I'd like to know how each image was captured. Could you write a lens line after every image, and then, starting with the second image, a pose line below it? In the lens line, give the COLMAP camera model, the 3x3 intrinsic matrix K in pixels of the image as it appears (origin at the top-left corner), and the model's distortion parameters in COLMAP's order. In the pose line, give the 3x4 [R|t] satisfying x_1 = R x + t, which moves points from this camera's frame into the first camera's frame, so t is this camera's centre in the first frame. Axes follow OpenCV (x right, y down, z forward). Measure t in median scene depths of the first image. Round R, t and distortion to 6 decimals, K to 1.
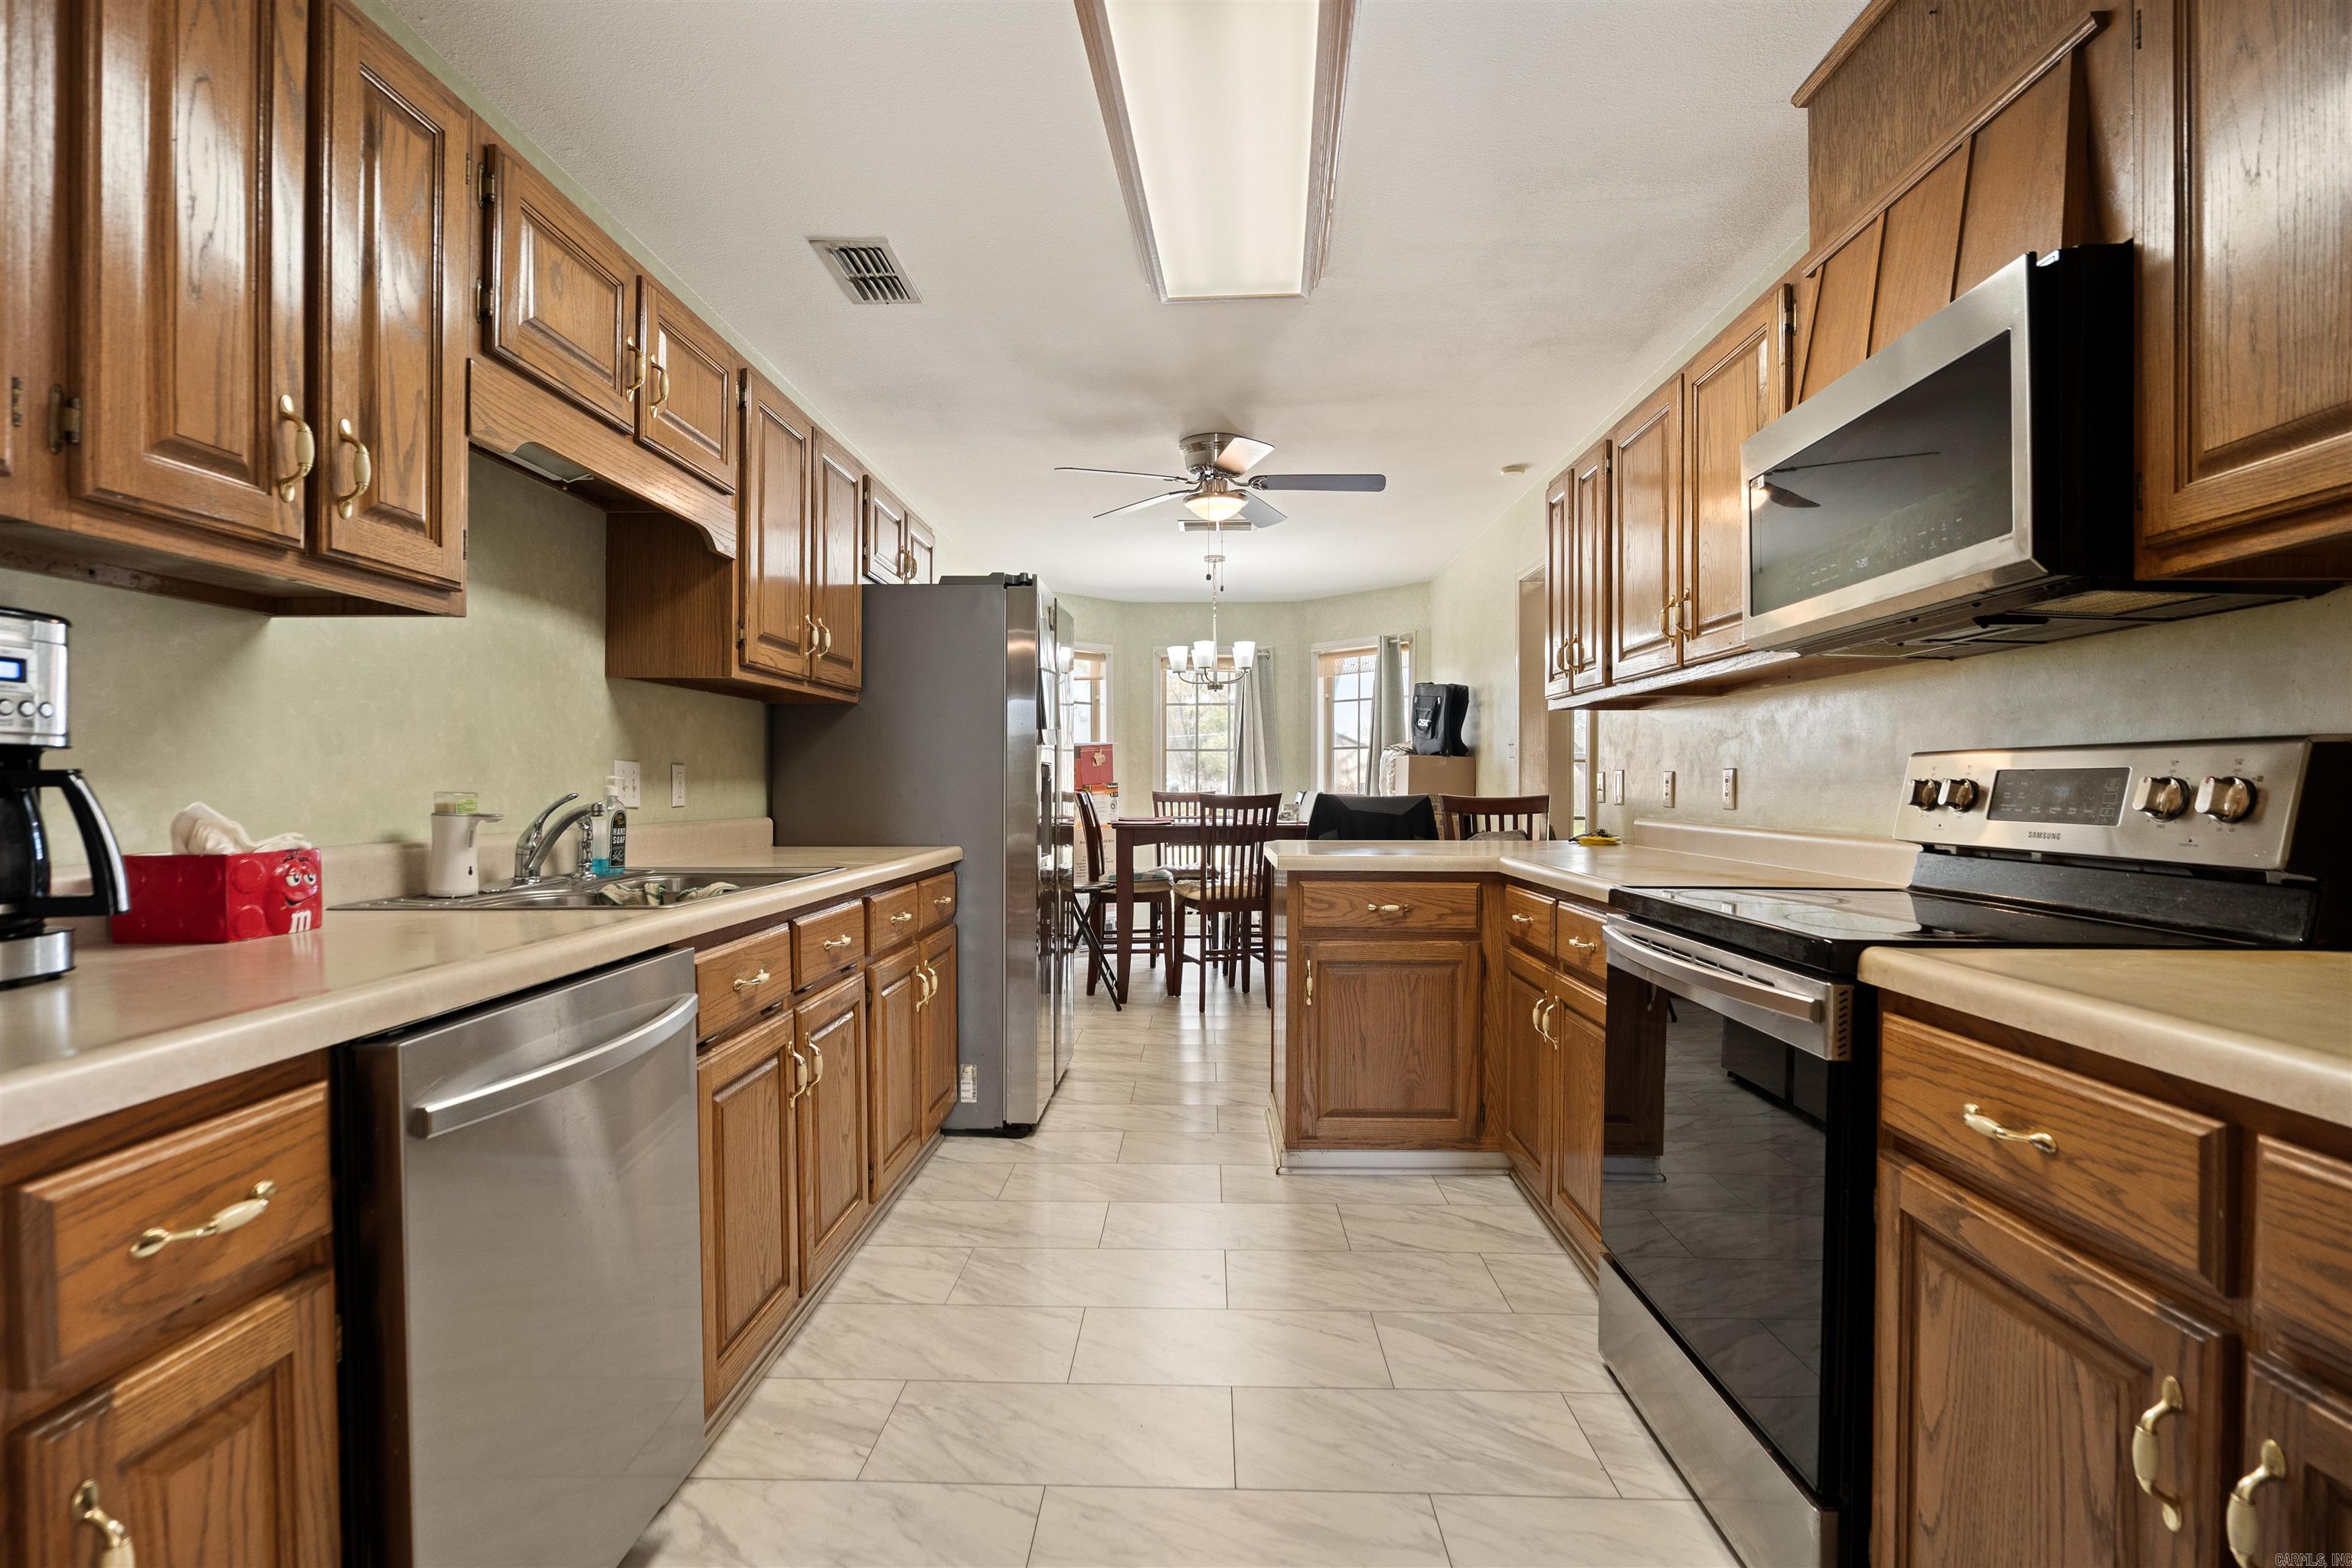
lens RADIAL K [[1115.9, 0, 1194.4], [0, 1115.9, 783.5], [0, 0, 1]] dist [-0.014300, 0.006547]
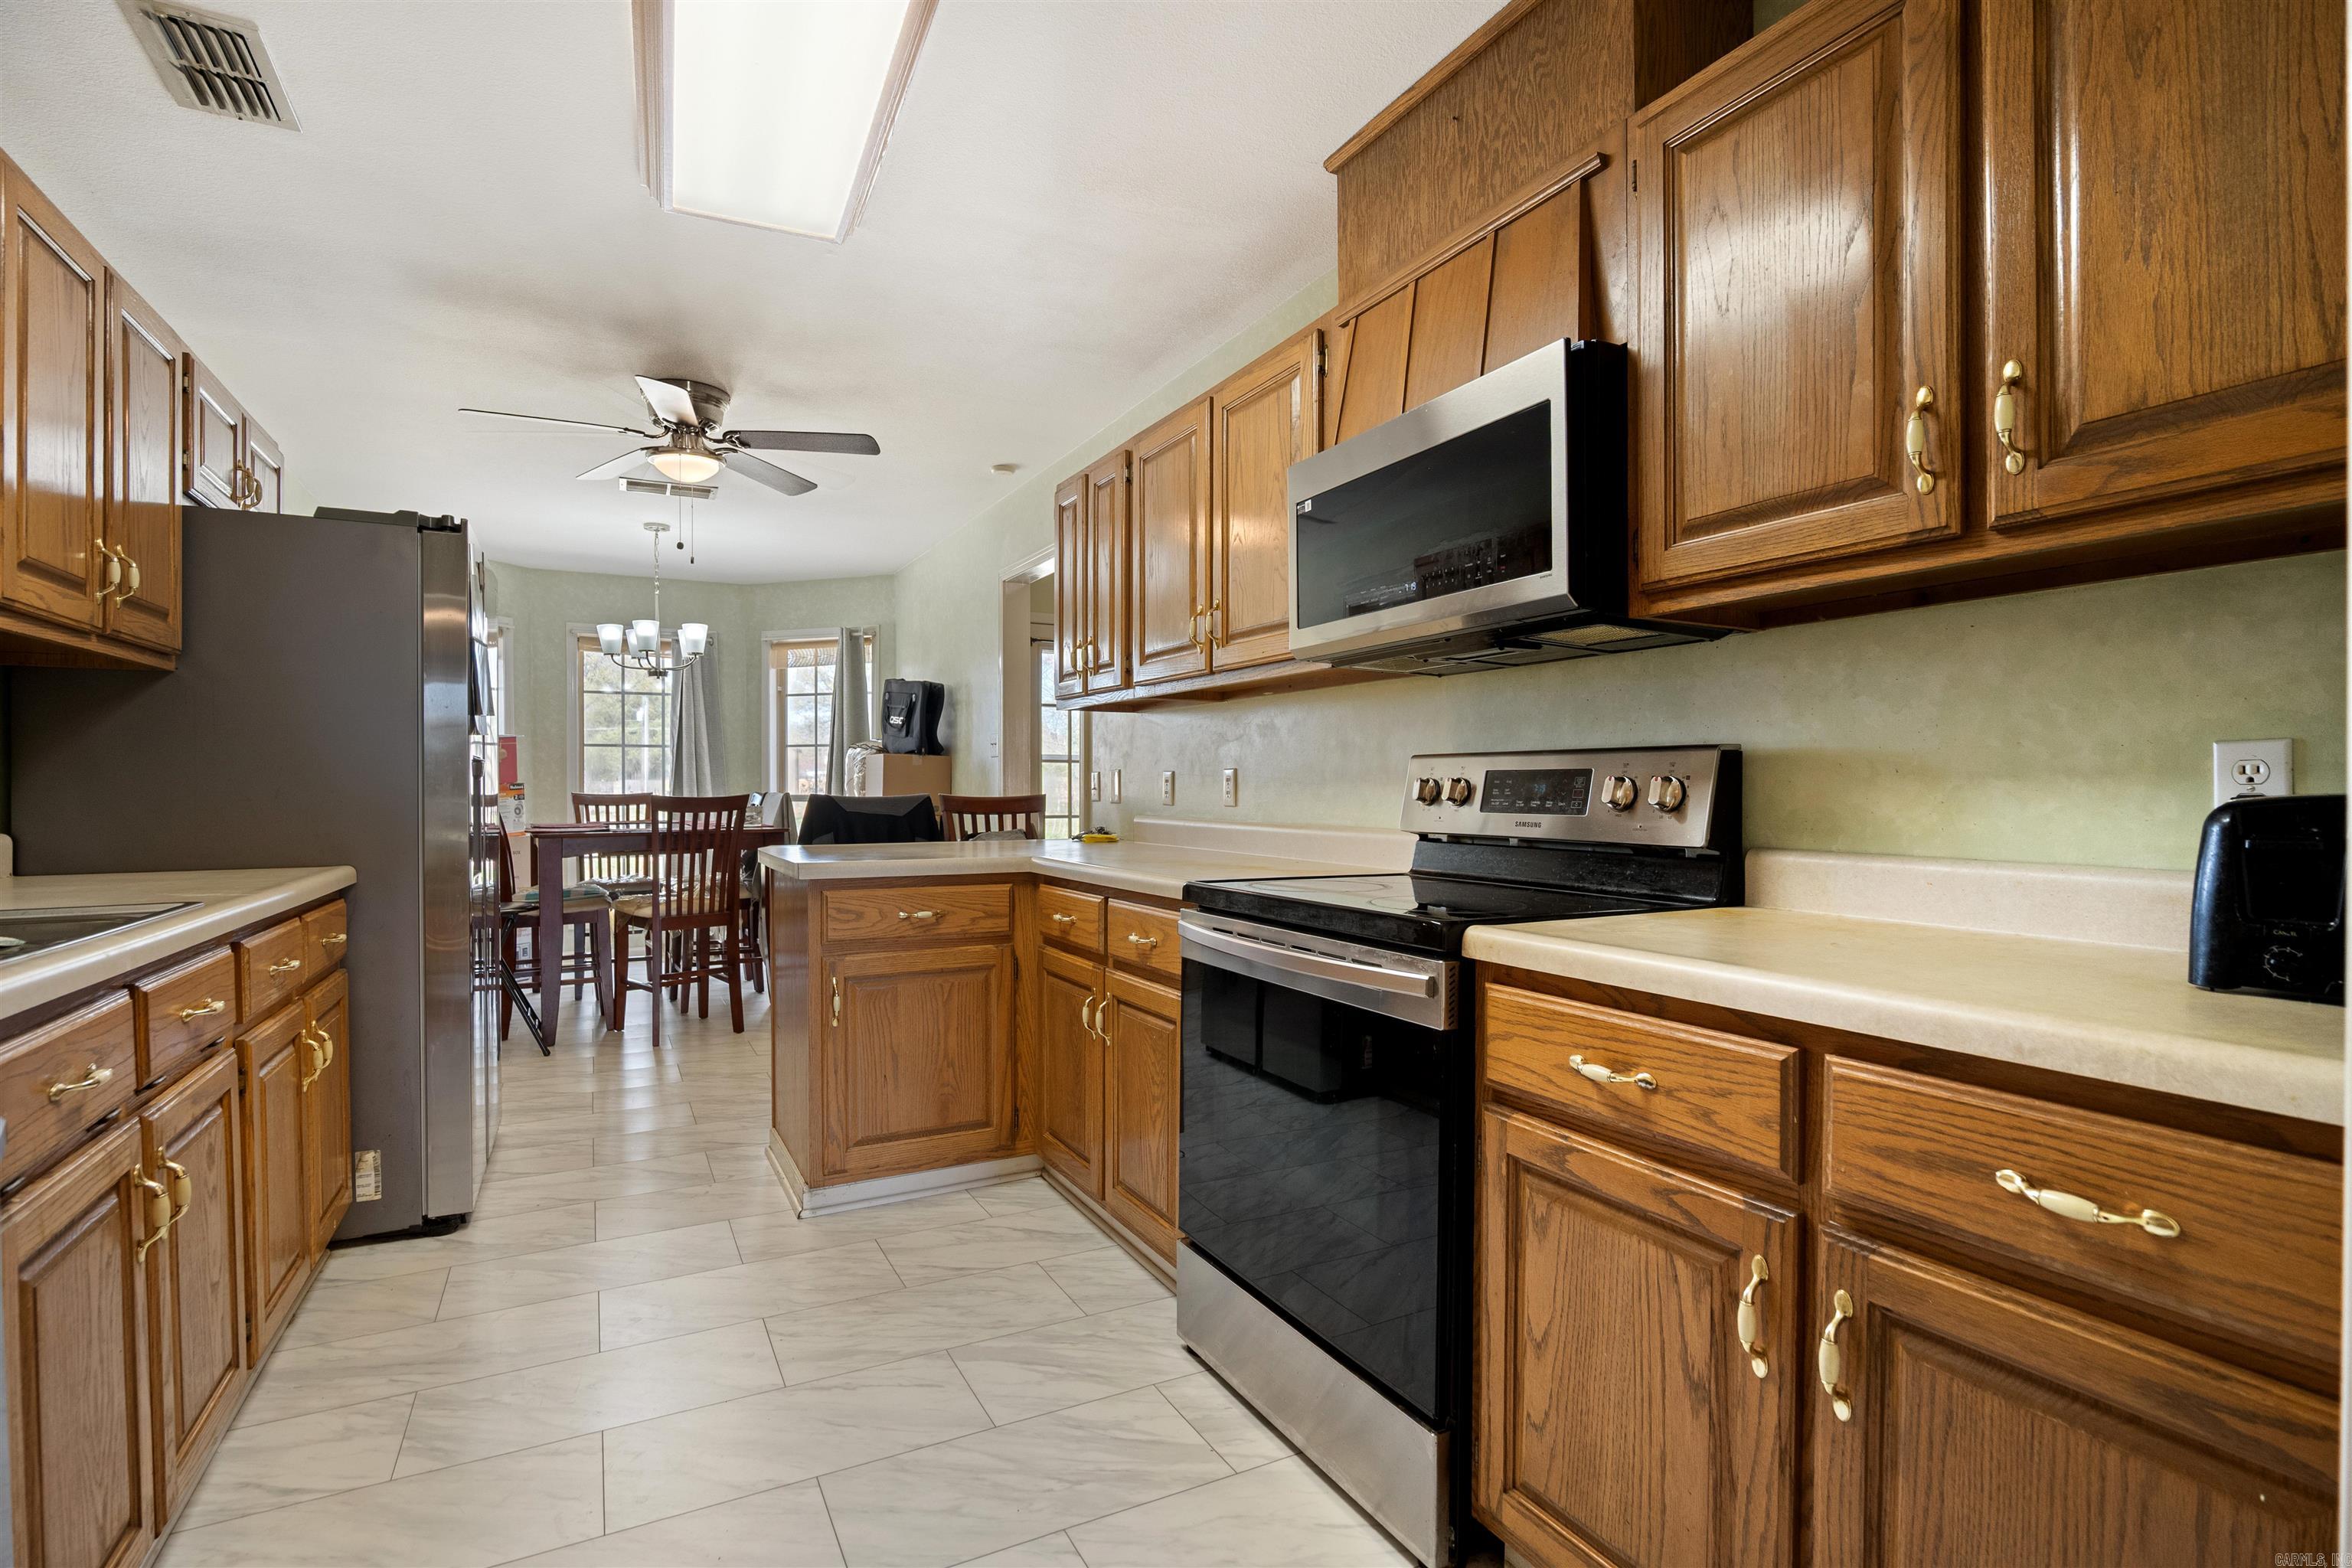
lens RADIAL K [[1115.9, 0, 1179.1], [0, 1115.9, 789.6], [0, 0, 1]] dist [-0.014300, 0.006547]
pose [[0.873195, -0.003882, 0.487356, -0.125091], [0.001250, 0.999983, 0.005727, 0.000843], [-0.487370, -0.004391, 0.873184, 0.095768]]
